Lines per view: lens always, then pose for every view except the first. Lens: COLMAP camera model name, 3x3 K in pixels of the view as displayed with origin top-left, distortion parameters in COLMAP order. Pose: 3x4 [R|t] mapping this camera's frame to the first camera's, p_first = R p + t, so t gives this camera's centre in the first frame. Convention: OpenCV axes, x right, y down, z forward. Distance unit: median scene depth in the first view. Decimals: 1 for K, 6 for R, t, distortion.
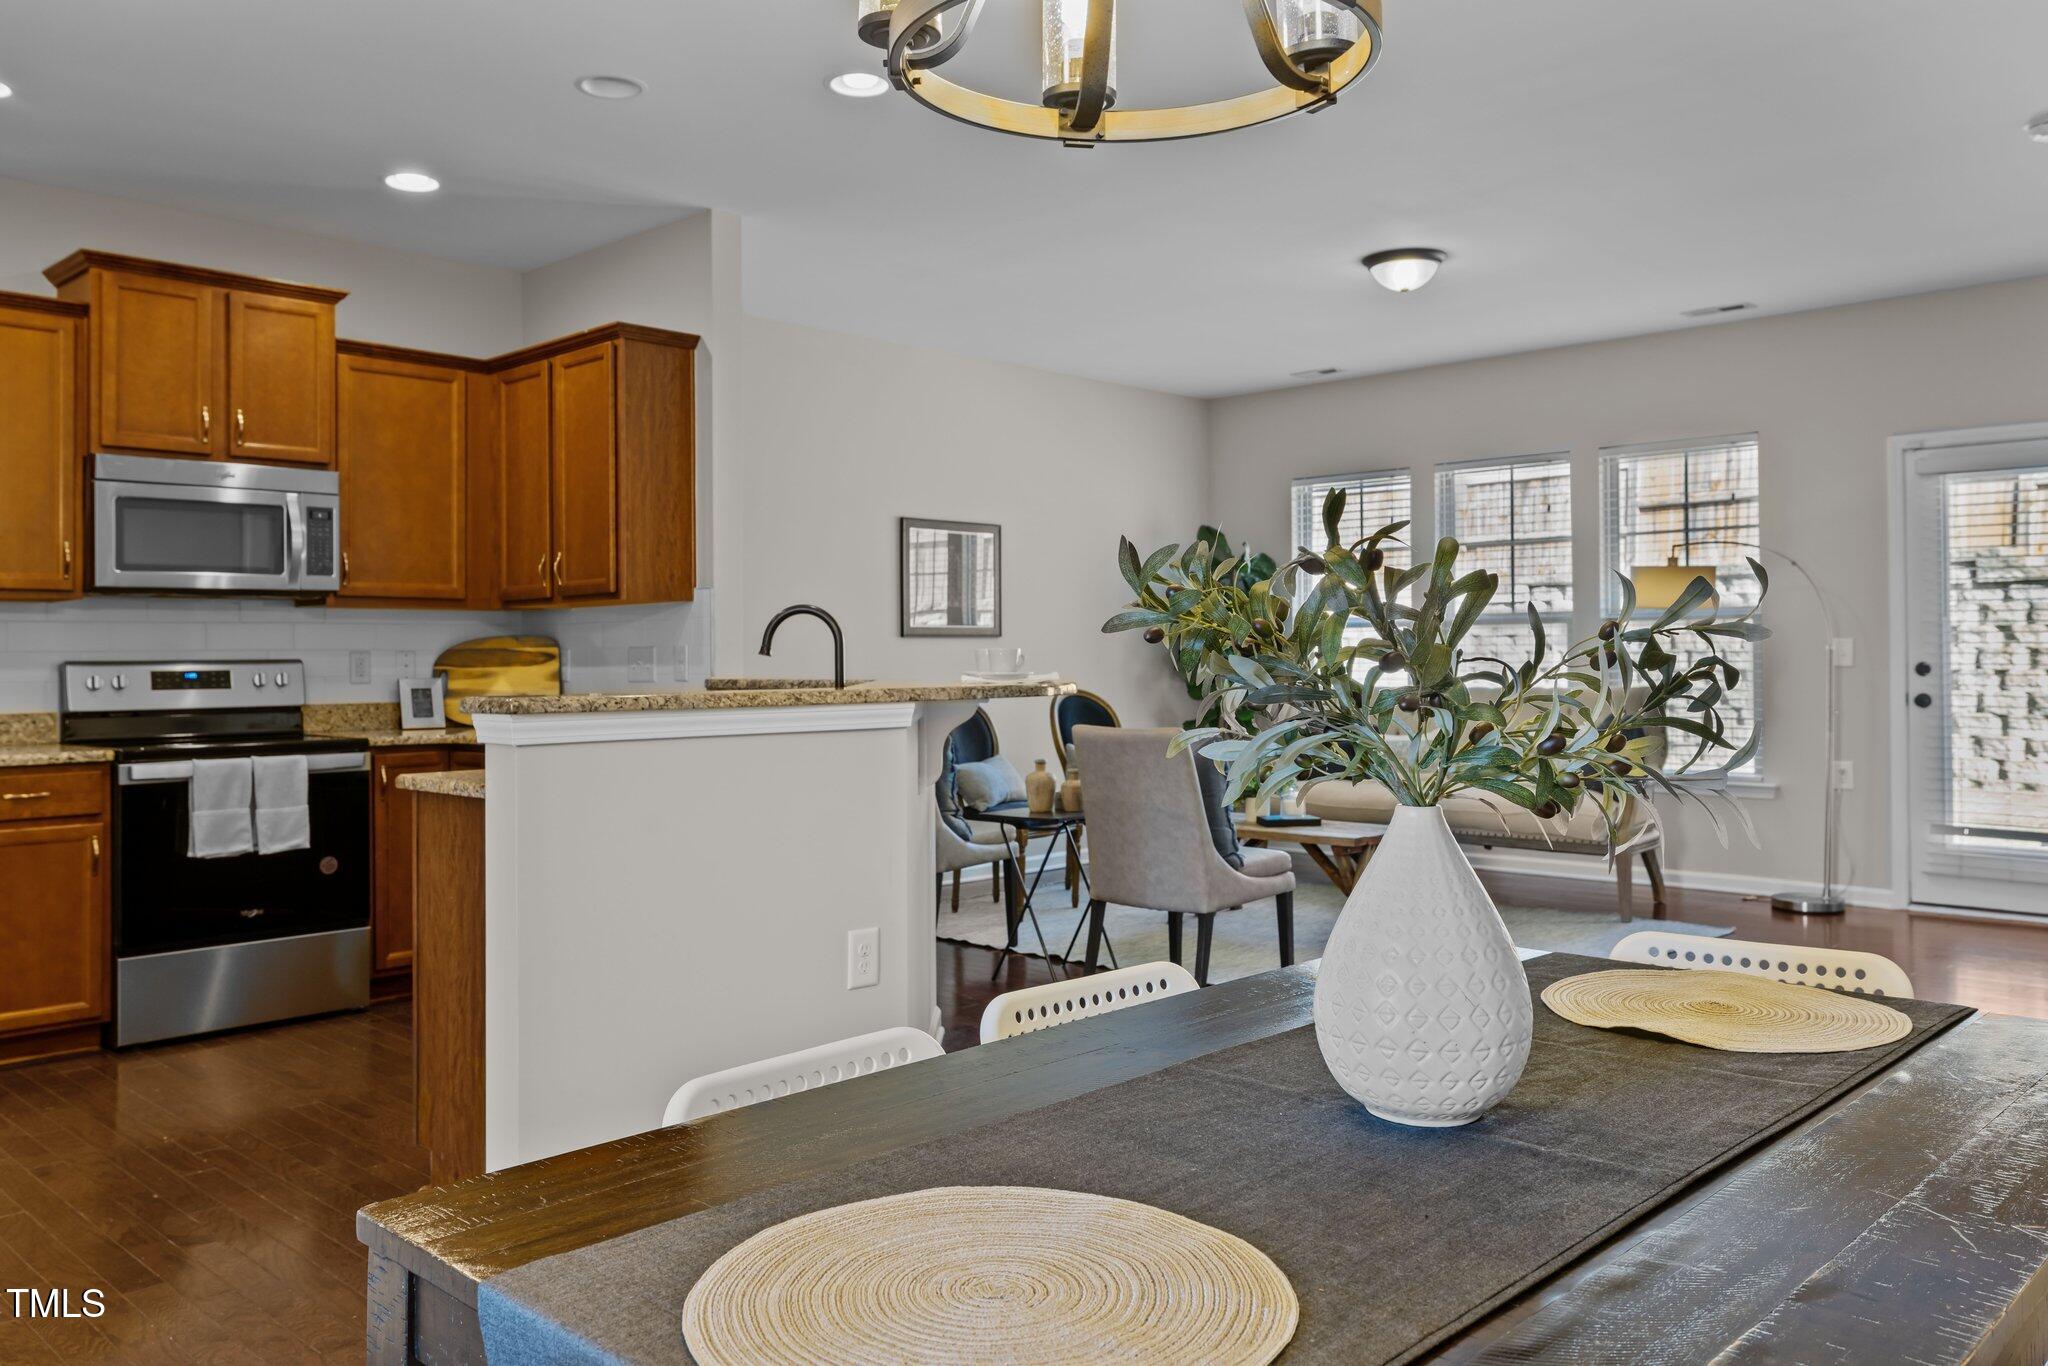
lens RADIAL K [[1568.7, 0, 1019.7], [0, 1568.7, 632.2], [0, 0, 1]] dist [0.009724, -0.002242]
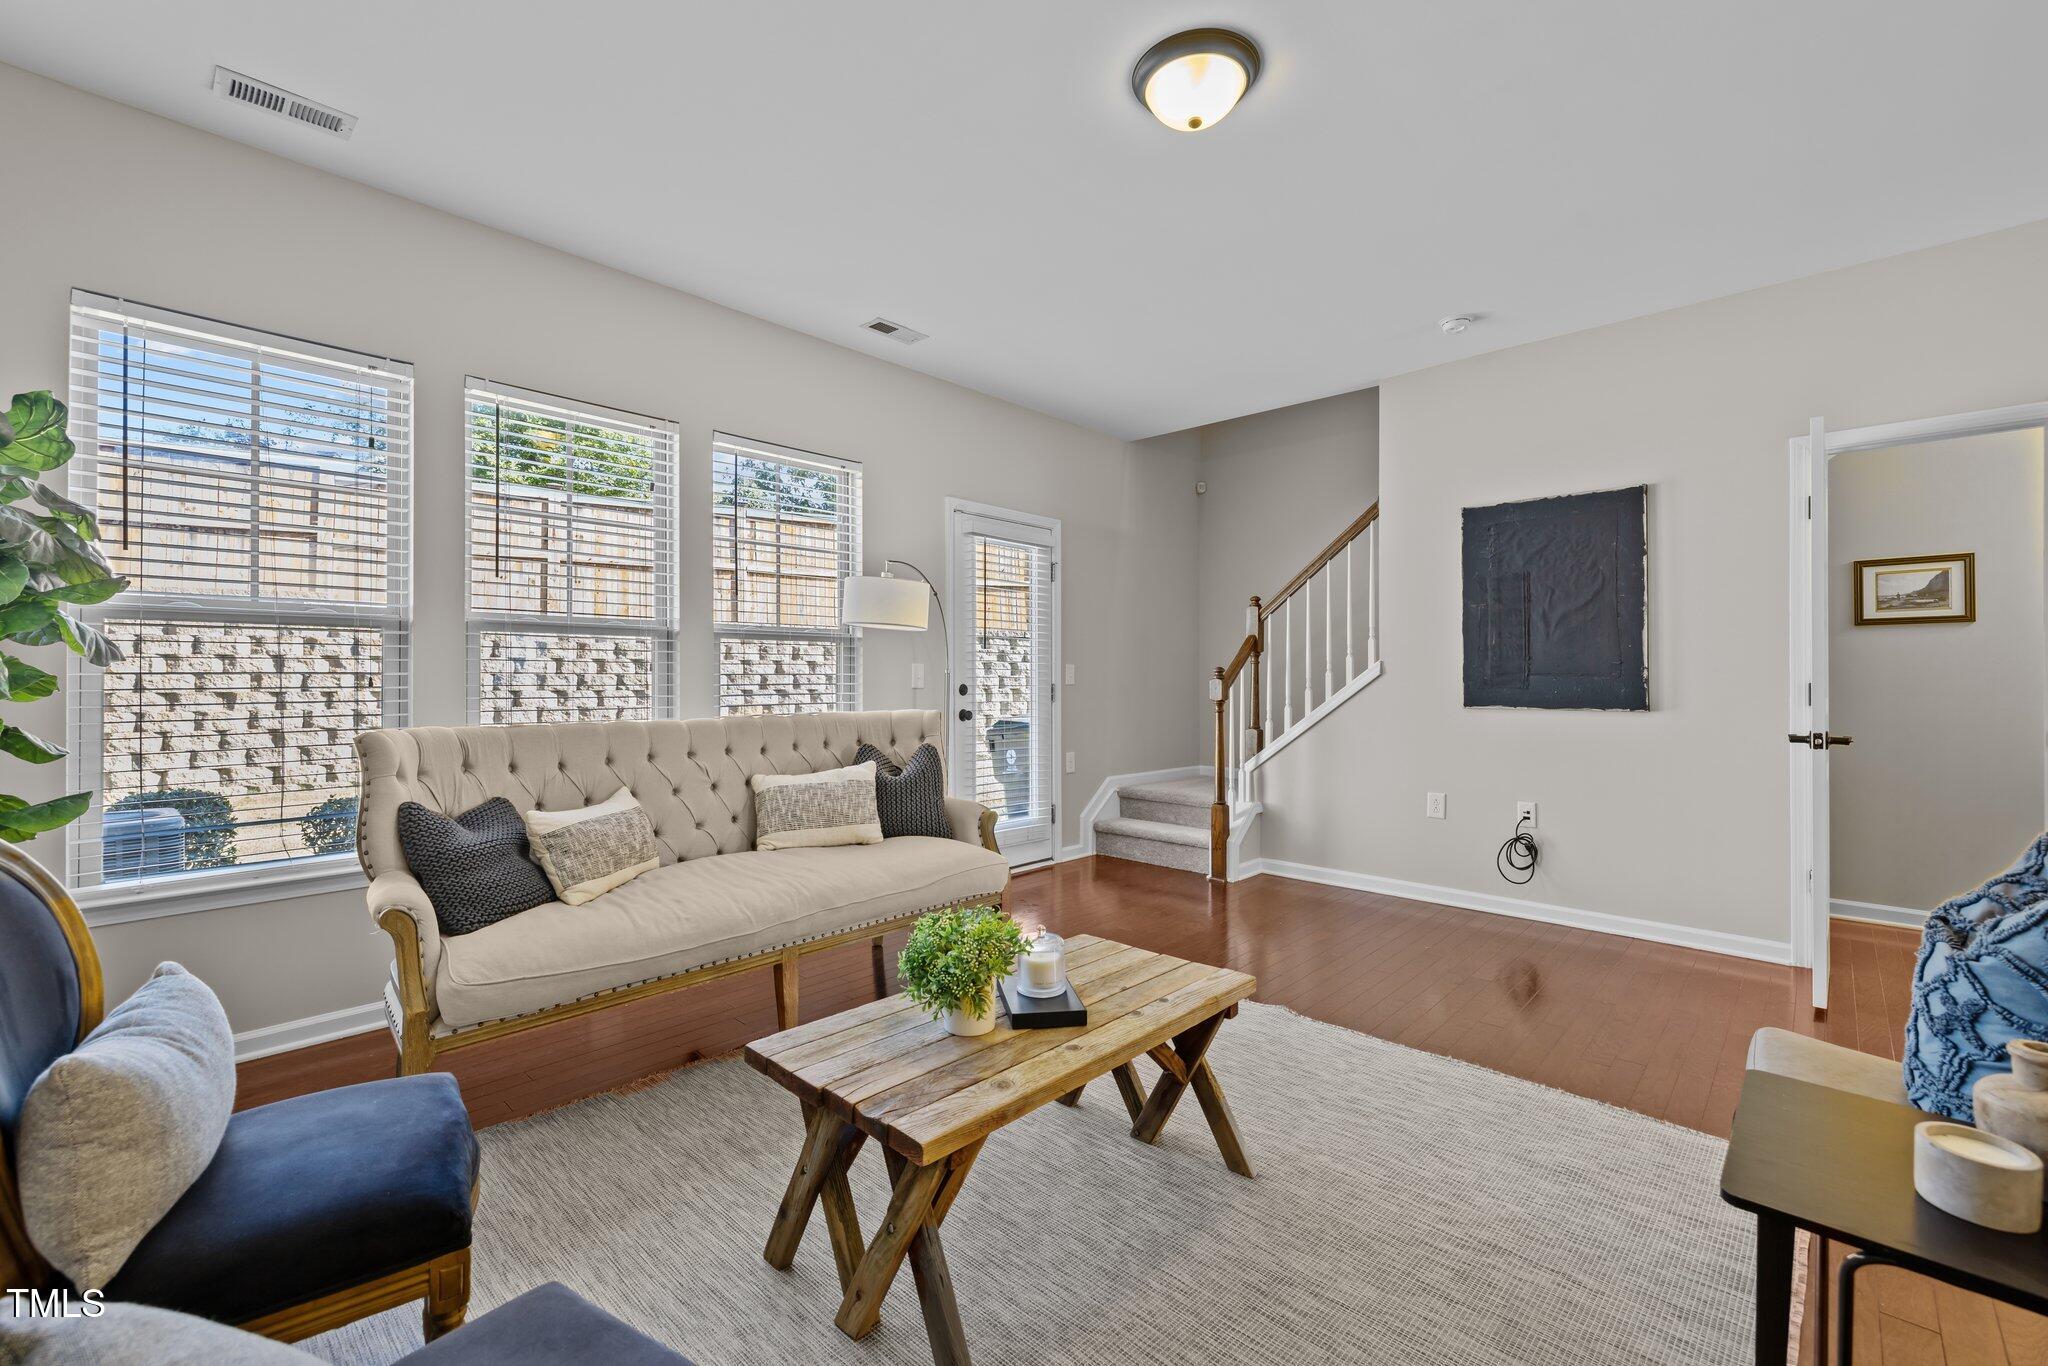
lens RADIAL K [[858.2, 0, 1009.2], [0, 858.2, 676.9], [0, 0, 1]] dist [-0.002125, 0.001841]
pose [[-0.003174, 0.007417, 0.999967, -0.127750], [-0.016075, 0.999843, -0.007467, 0.022107], [-0.999866, -0.016098, -0.003054, 1.197390]]
